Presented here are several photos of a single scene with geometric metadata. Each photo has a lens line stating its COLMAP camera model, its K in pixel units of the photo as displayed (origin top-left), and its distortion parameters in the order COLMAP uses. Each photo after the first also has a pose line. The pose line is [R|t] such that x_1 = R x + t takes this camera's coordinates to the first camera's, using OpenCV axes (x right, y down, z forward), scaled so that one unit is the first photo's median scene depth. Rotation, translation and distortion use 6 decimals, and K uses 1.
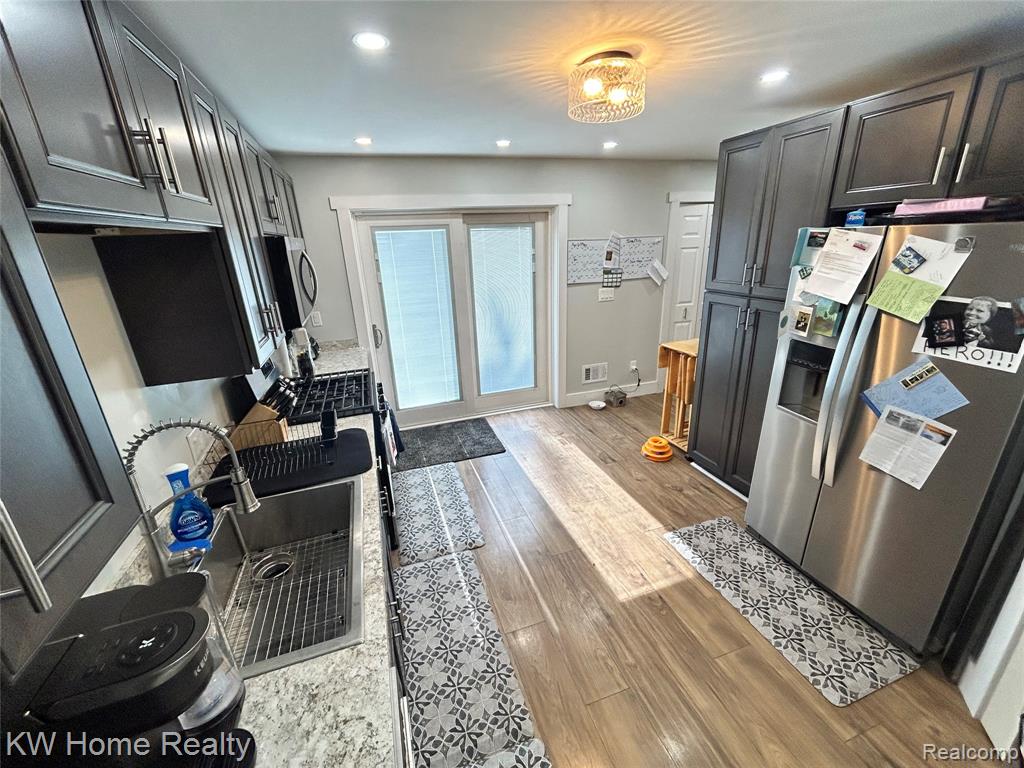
lens RADIAL K [[415.0, 0, 512.0], [0, 415.0, 384.0], [0, 0, 1]] dist [-0.008168, 0.000407]
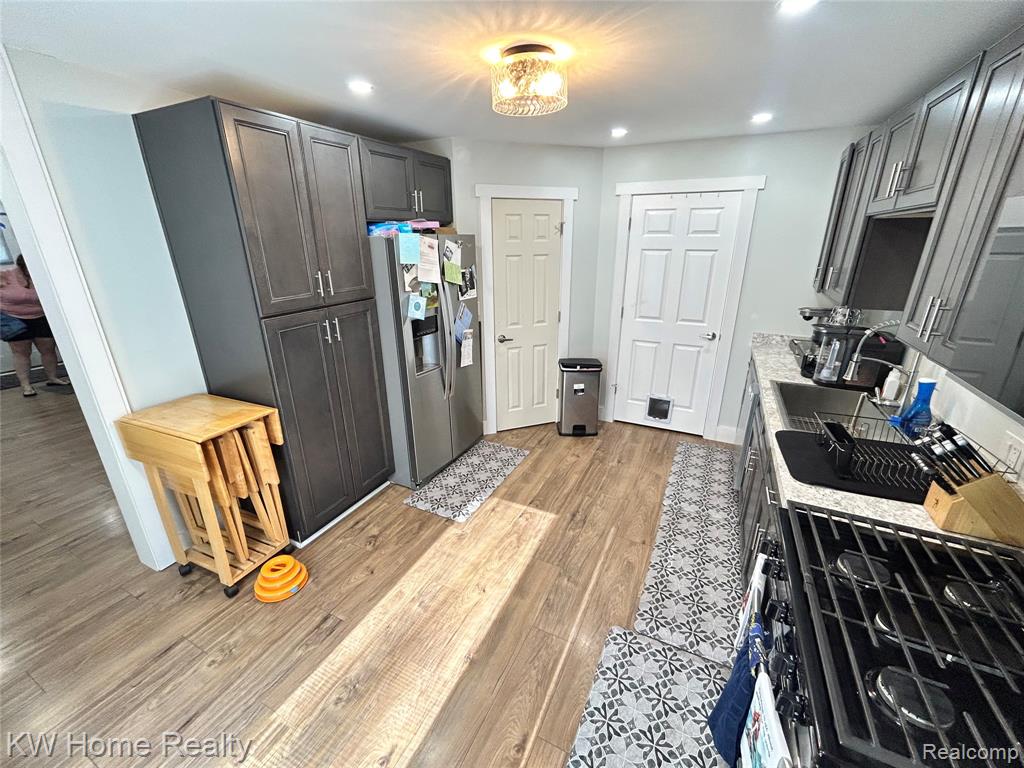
lens RADIAL K [[415.0, 0, 512.0], [0, 415.0, 384.0], [0, 0, 1]] dist [-0.008168, 0.000407]
pose [[-0.705273, -0.195223, 0.681526, -0.497194], [0.267493, 0.816999, 0.510843, -0.570716], [-0.656534, 0.542587, -0.523986, 1.724597]]
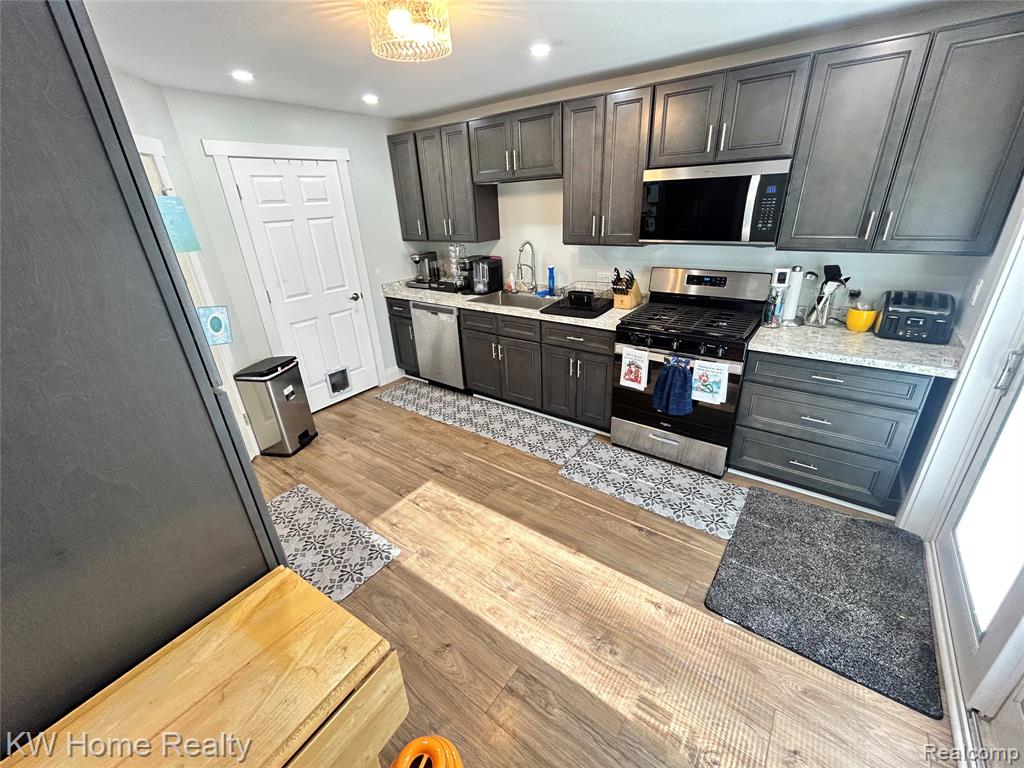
lens RADIAL K [[420.9, 0, 512.0], [0, 420.9, 384.0], [0, 0, 1]] dist [-0.015175, -0.000007]
pose [[-0.826230, 0.300922, -0.476224, 0.654571], [-0.106261, 0.746940, 0.656345, -0.671731], [0.553220, 0.592896, -0.585169, 1.935643]]
